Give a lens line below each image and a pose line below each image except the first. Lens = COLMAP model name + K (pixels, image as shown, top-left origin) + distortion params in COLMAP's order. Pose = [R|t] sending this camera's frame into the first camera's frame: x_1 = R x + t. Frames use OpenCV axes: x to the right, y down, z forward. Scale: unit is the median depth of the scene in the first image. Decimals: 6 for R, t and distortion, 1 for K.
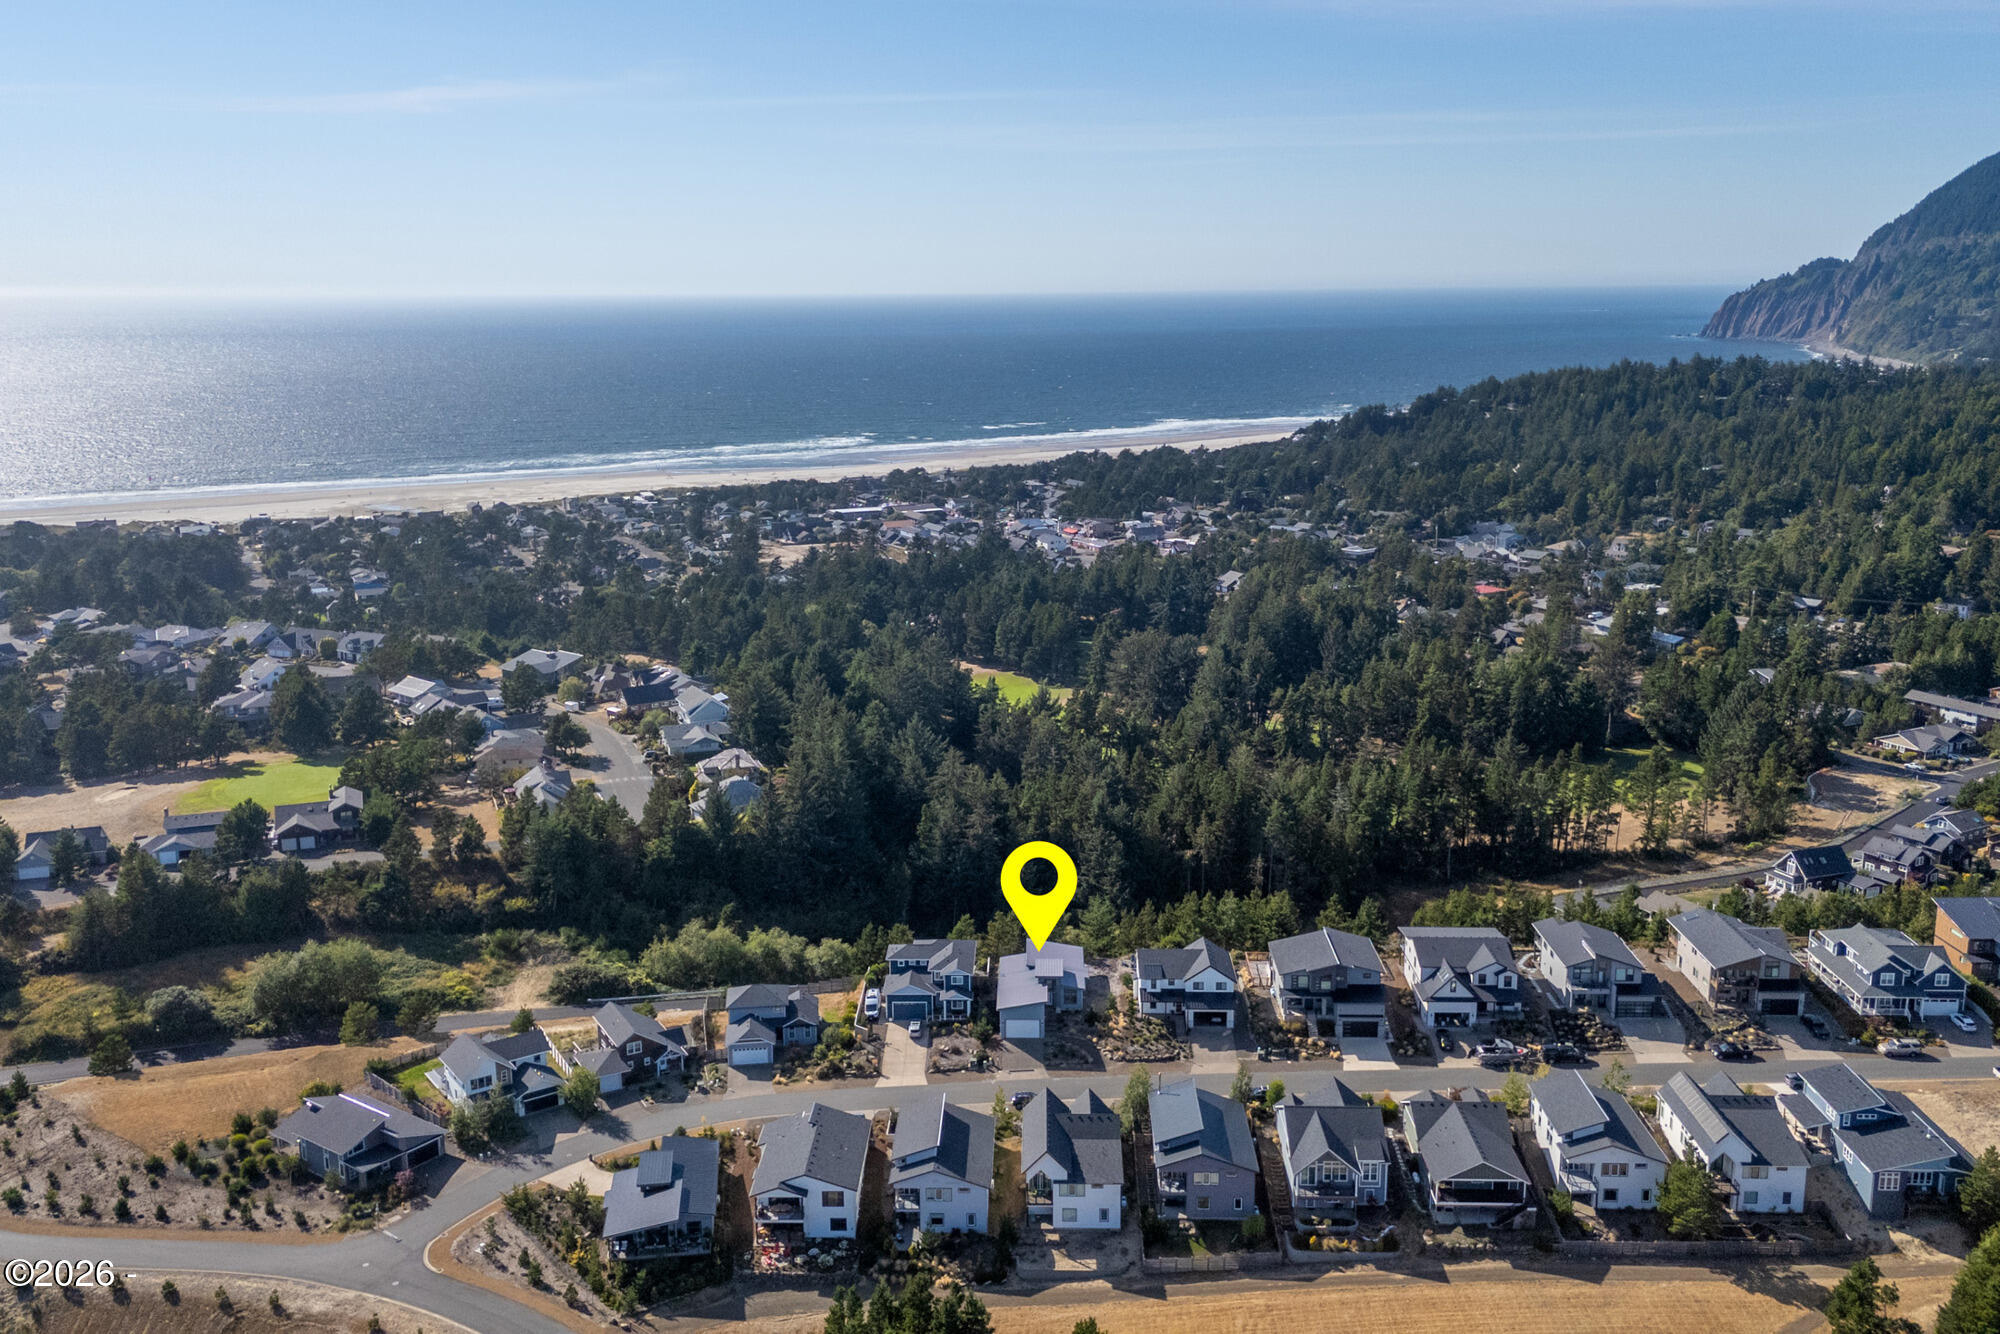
lens RADIAL K [[1772.6, 0, 1000.0], [0, 1772.6, 667.0], [0, 0, 1]] dist [0.090959, -0.155439]
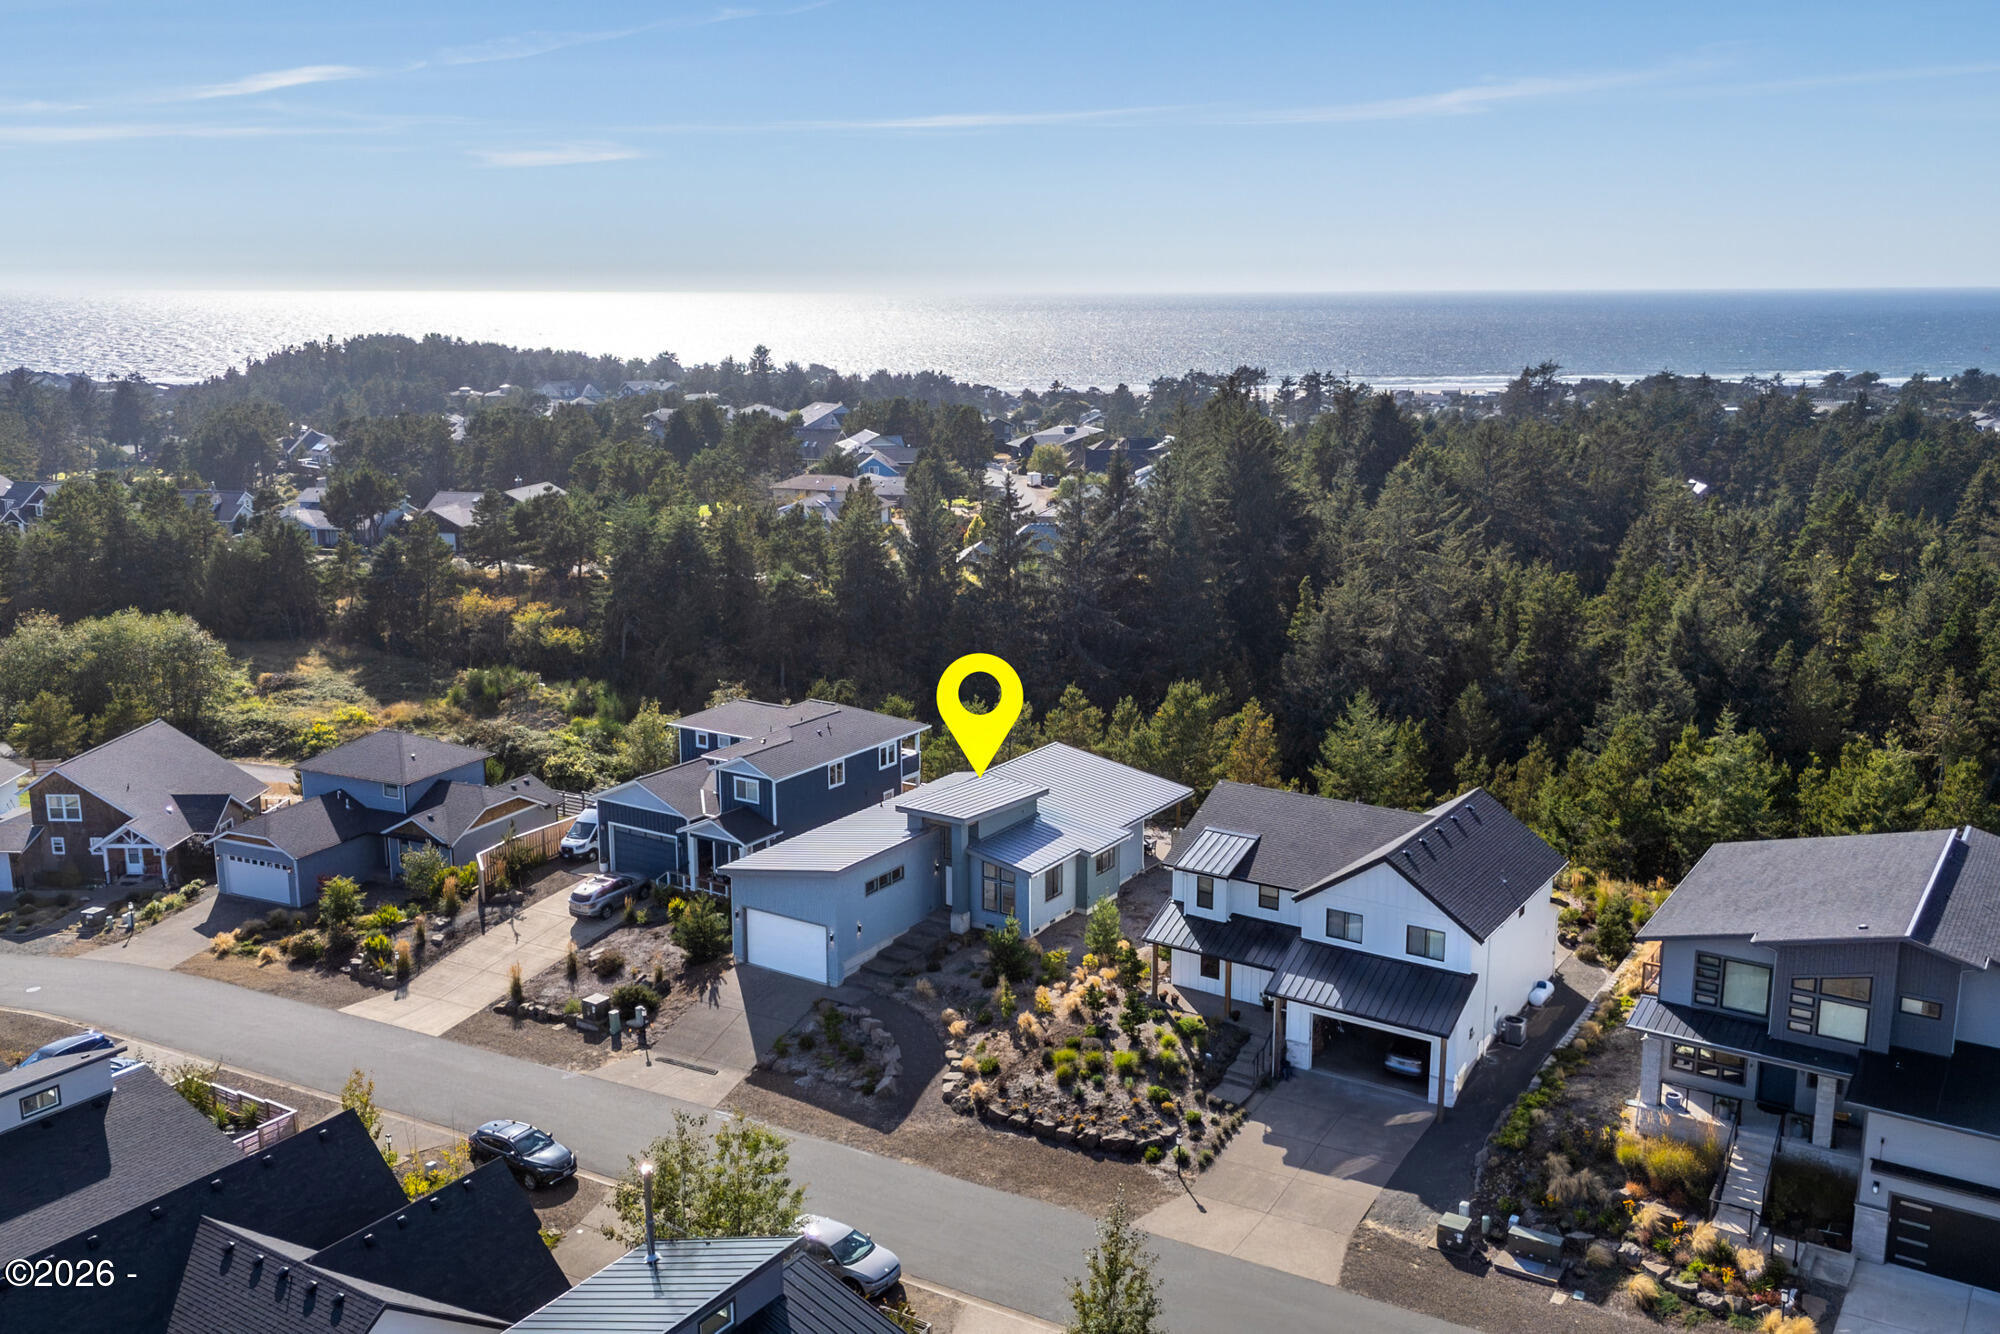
lens RADIAL K [[1772.6, 0, 1000.0], [0, 1772.6, 667.0], [0, 0, 1]] dist [0.090959, -0.155439]
pose [[0.844015, 0.115546, -0.523724, 0.207906], [-0.121471, 0.992324, 0.023171, 0.141725], [0.522382, 0.044061, 0.851573, 0.747085]]
